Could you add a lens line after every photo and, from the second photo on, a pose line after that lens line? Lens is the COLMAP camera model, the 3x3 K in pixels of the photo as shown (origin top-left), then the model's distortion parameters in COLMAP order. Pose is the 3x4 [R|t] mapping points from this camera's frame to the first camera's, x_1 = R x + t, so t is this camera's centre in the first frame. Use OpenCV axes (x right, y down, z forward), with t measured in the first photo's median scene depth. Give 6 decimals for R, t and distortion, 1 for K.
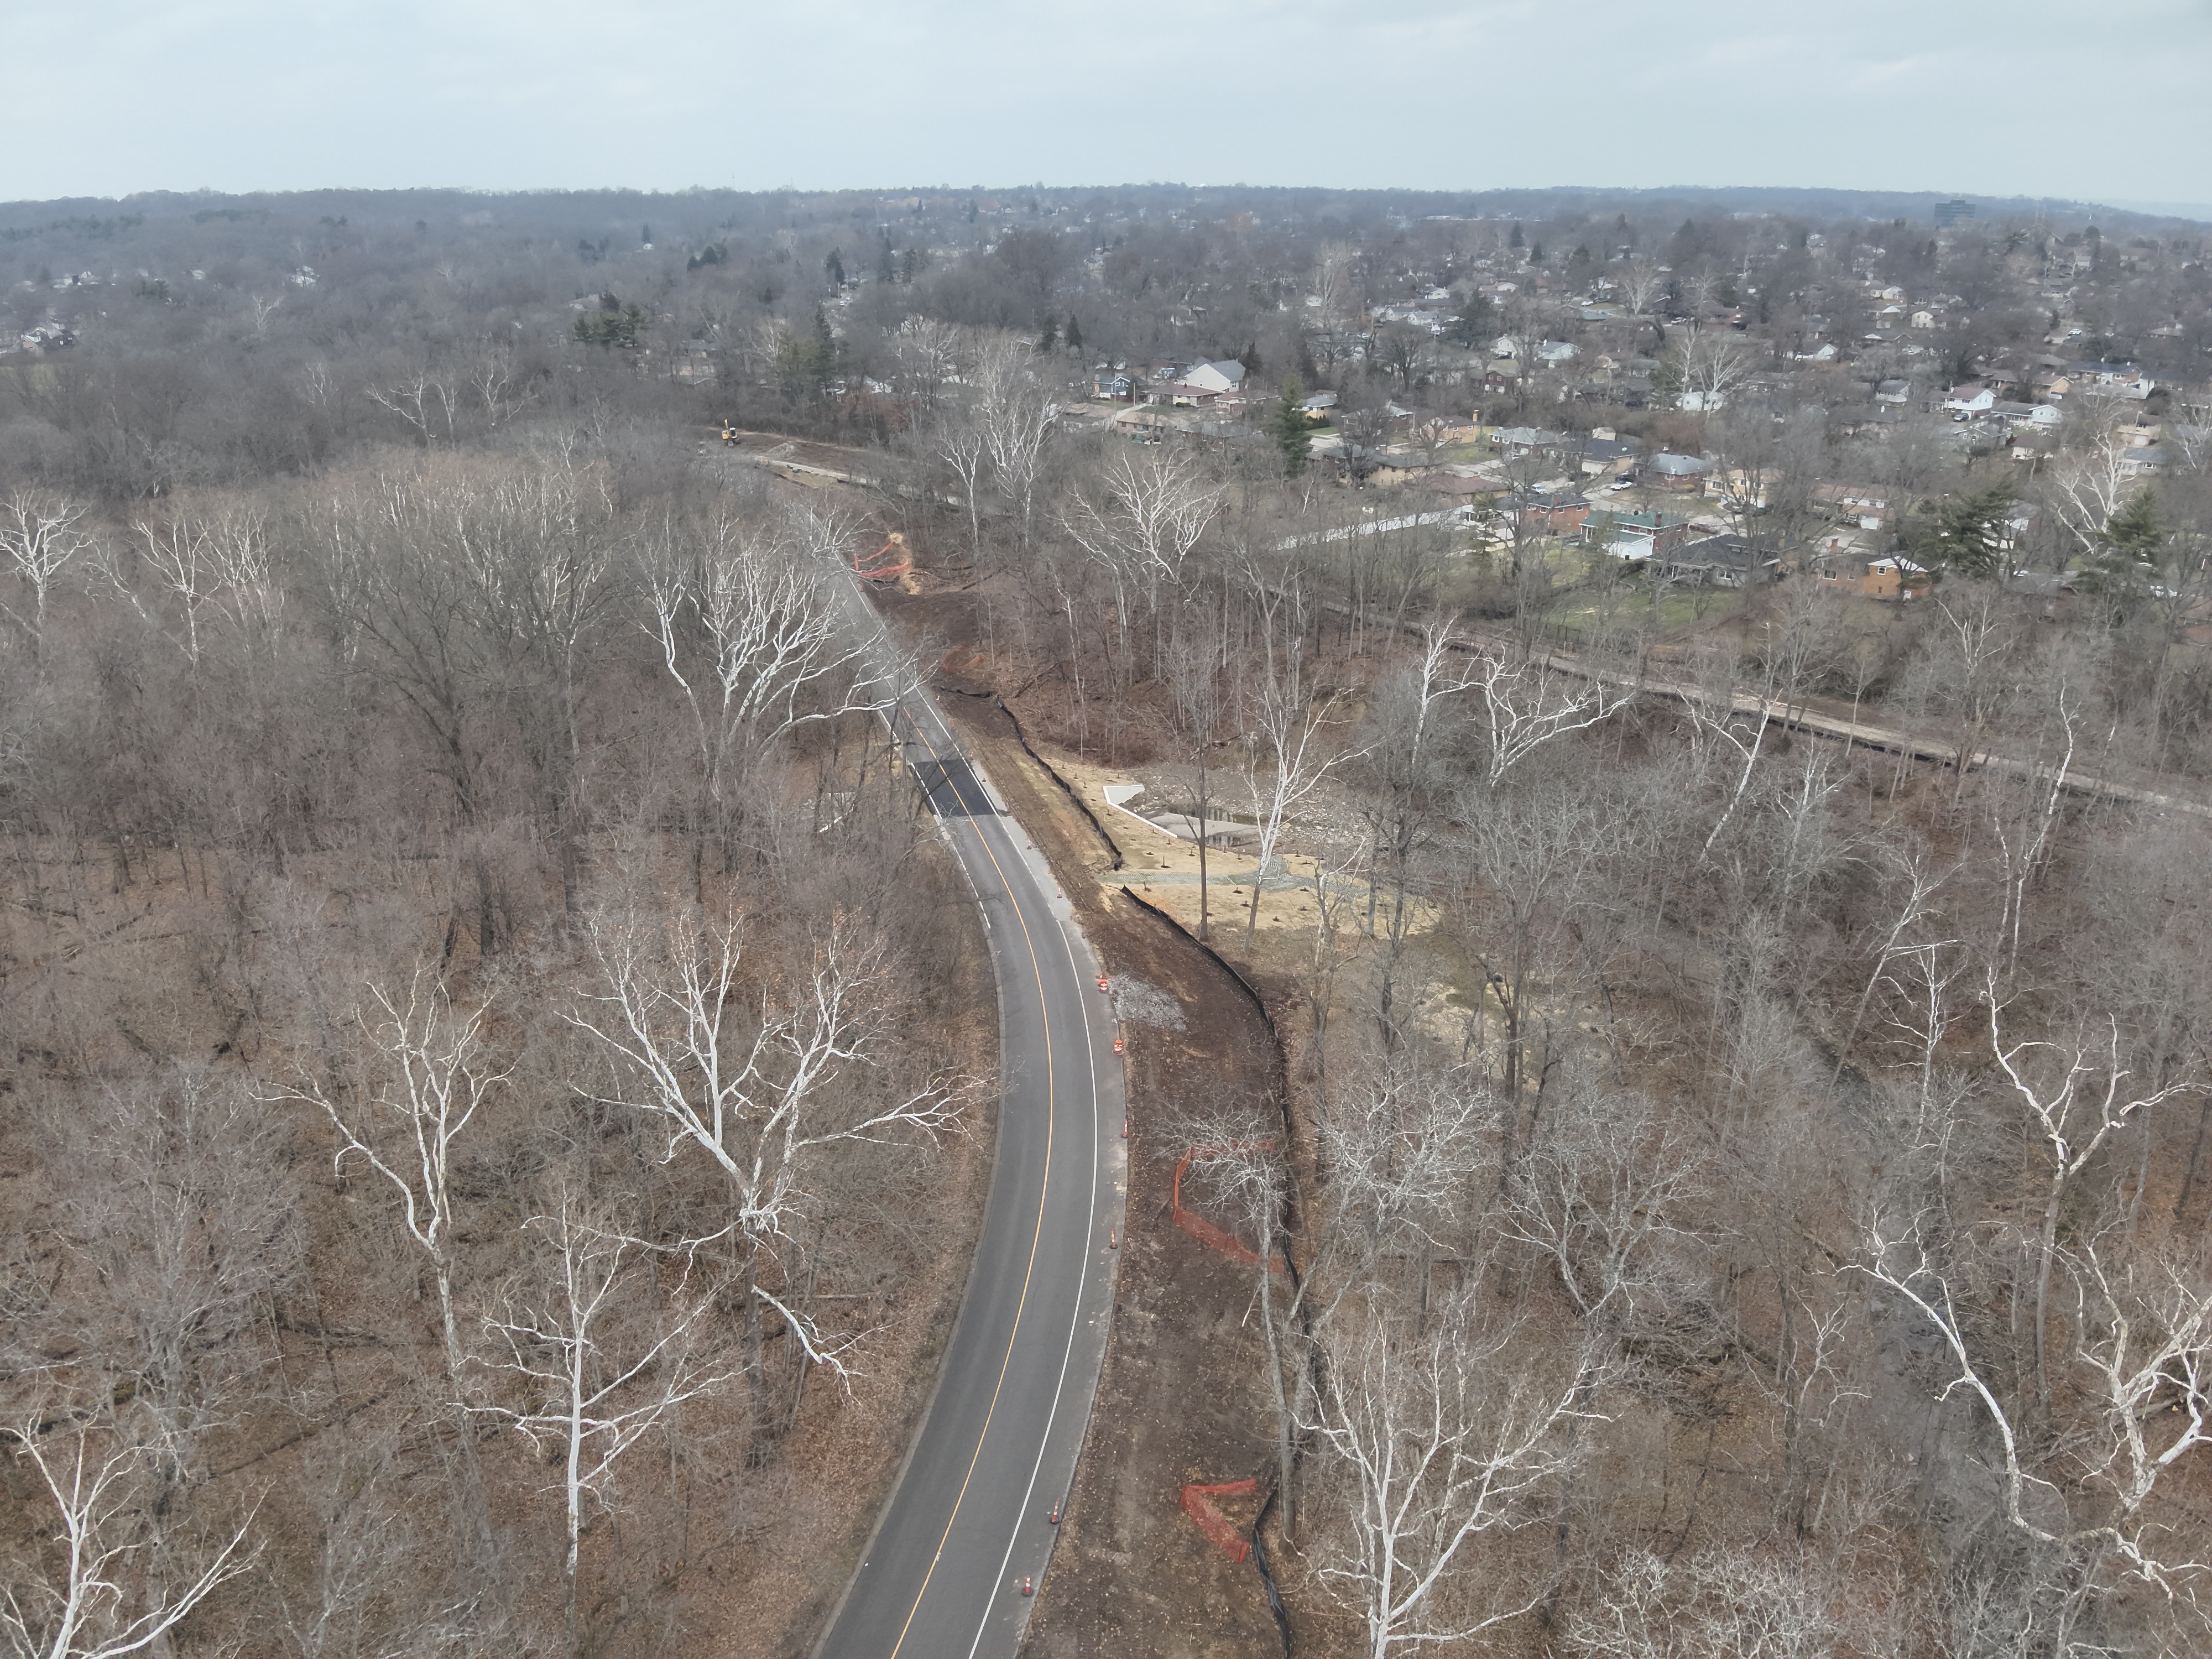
lens RADIAL K [[1626.9, 0, 1102.4], [0, 1626.9, 845.0], [0, 0, 1]] dist [0.104442, -0.201623]
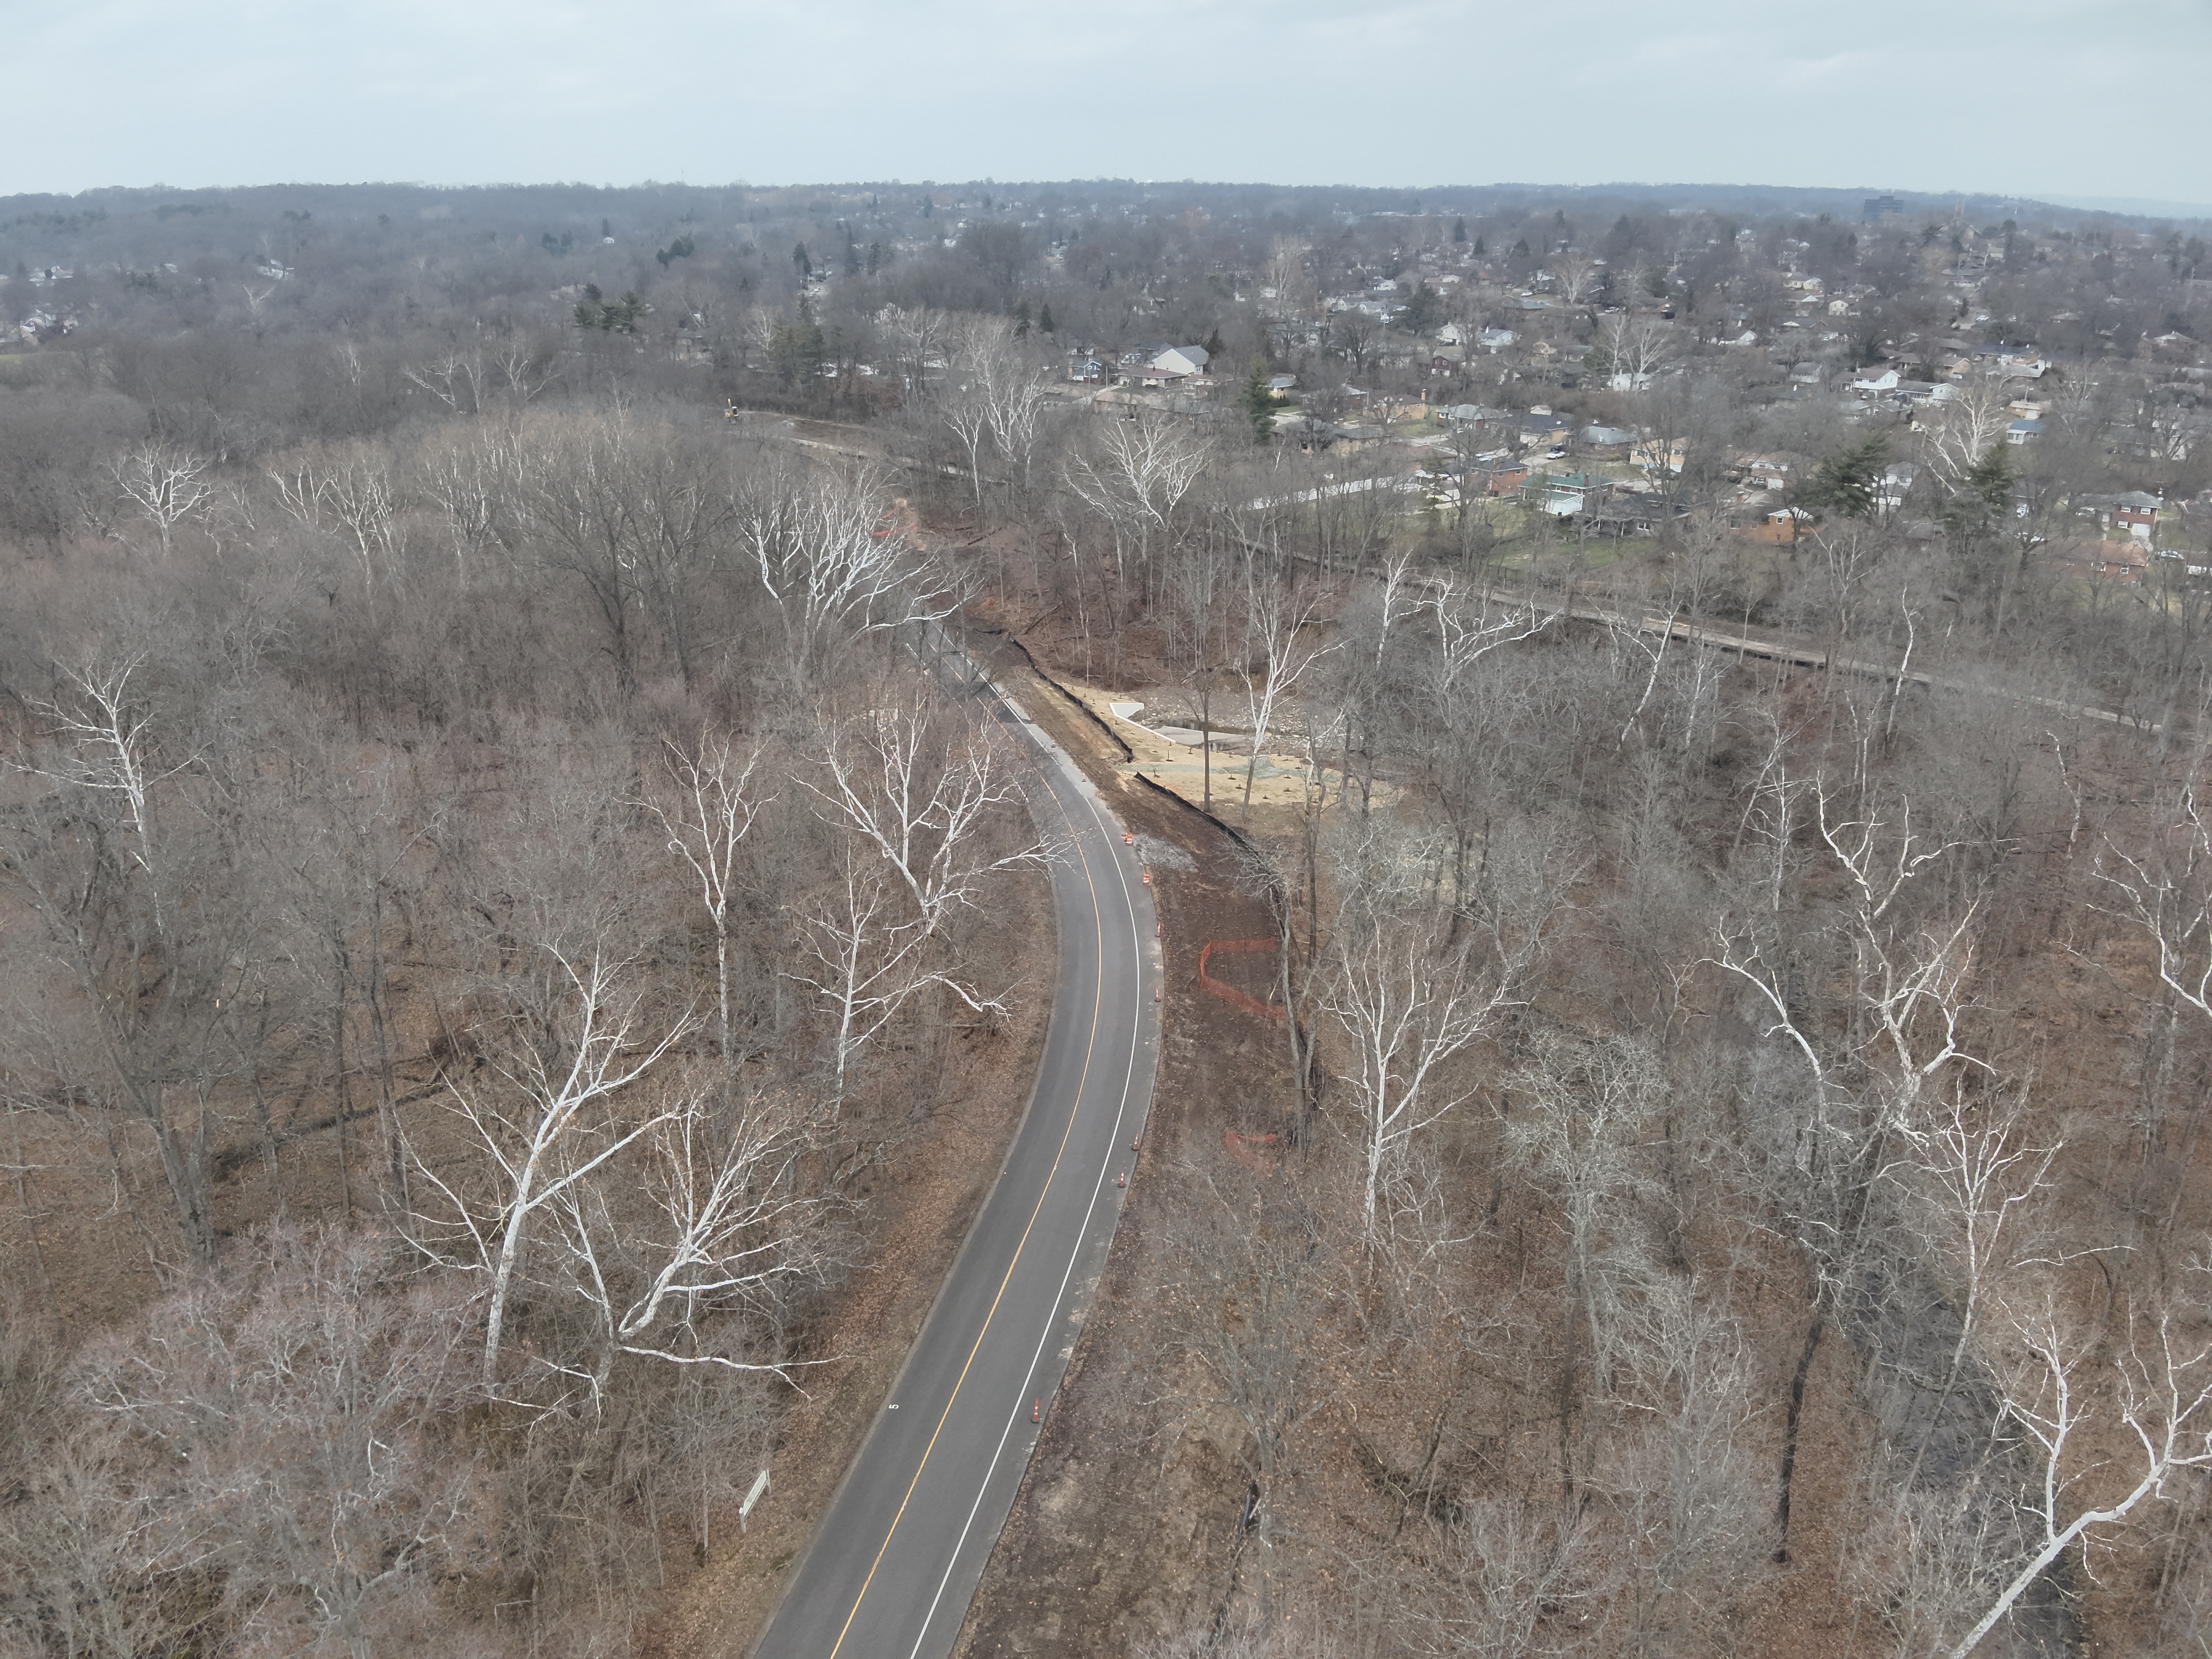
lens RADIAL K [[1626.9, 0, 1102.4], [0, 1626.9, 845.0], [0, 0, 1]] dist [0.104442, -0.201623]
pose [[0.999518, -0.009482, 0.029558, -0.017677], [0.009416, 0.999953, 0.002373, 0.027783], [-0.029579, -0.002094, 0.999560, -0.069600]]
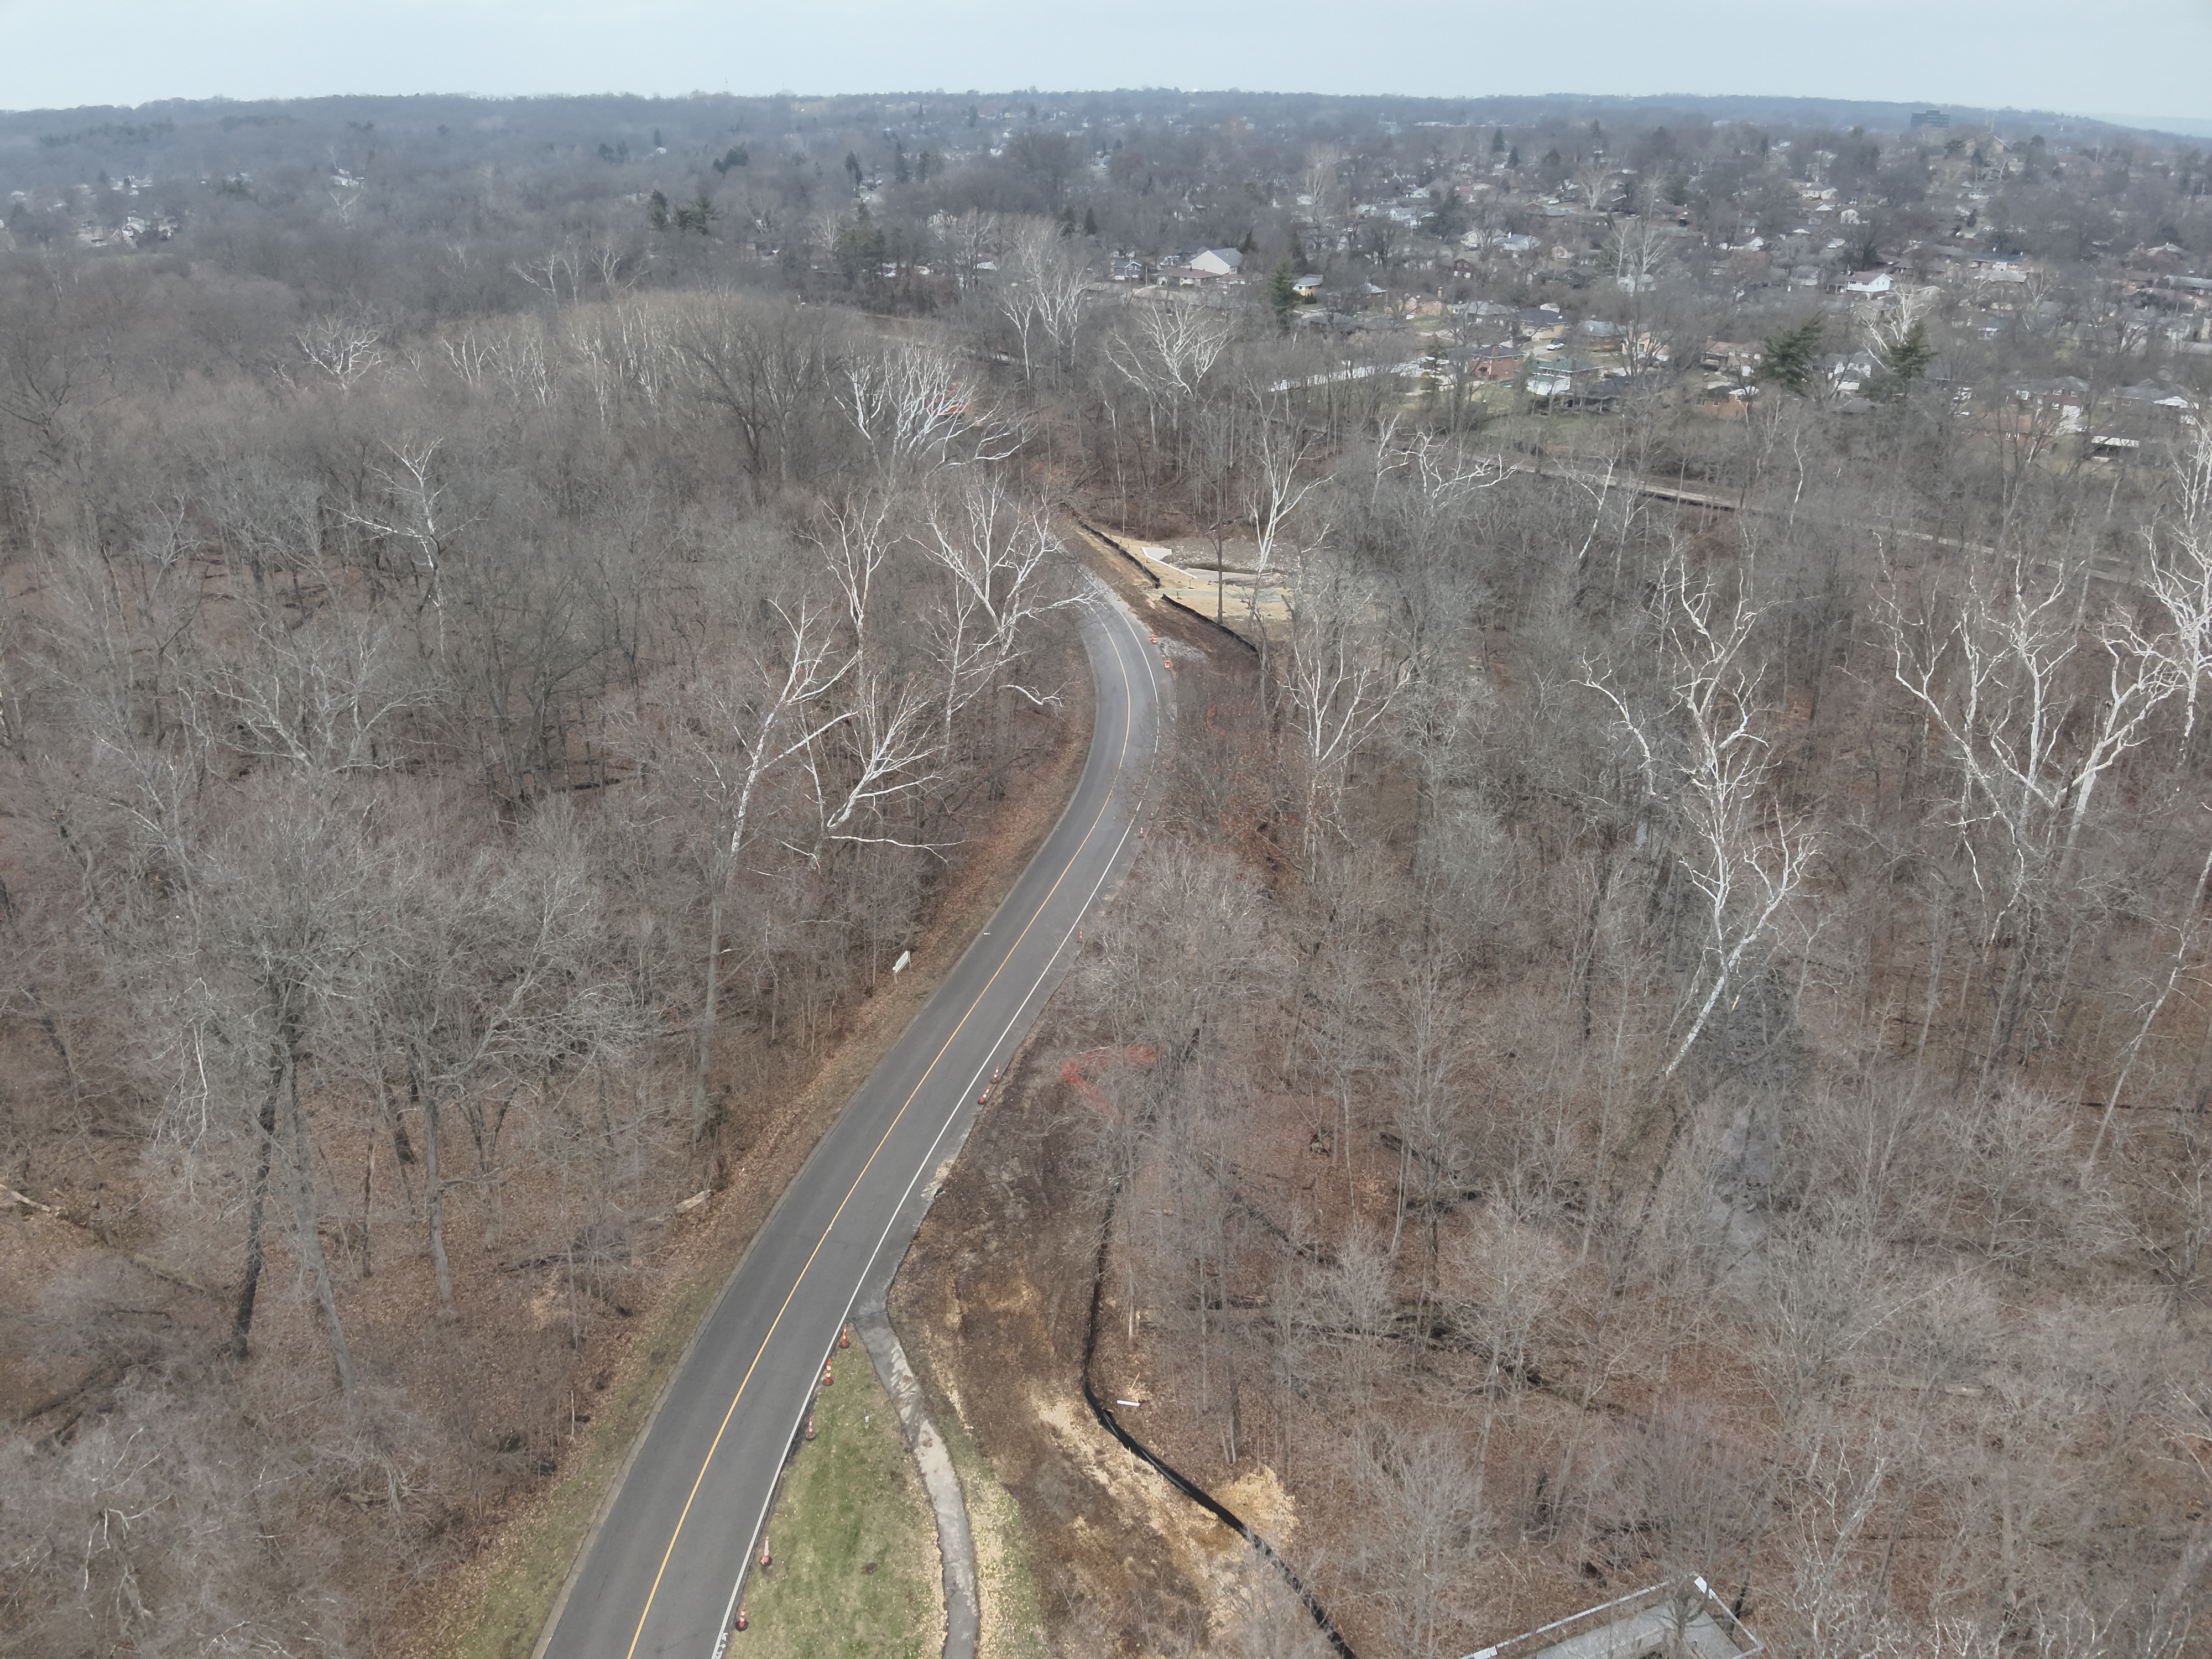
lens RADIAL K [[1626.9, 0, 1102.4], [0, 1626.9, 845.0], [0, 0, 1]] dist [0.104442, -0.201623]
pose [[0.999981, -0.000319, 0.006230, -0.018226], [0.000018, 0.998833, 0.048291, 0.065057], [-0.006238, -0.048290, 0.998814, -0.163515]]
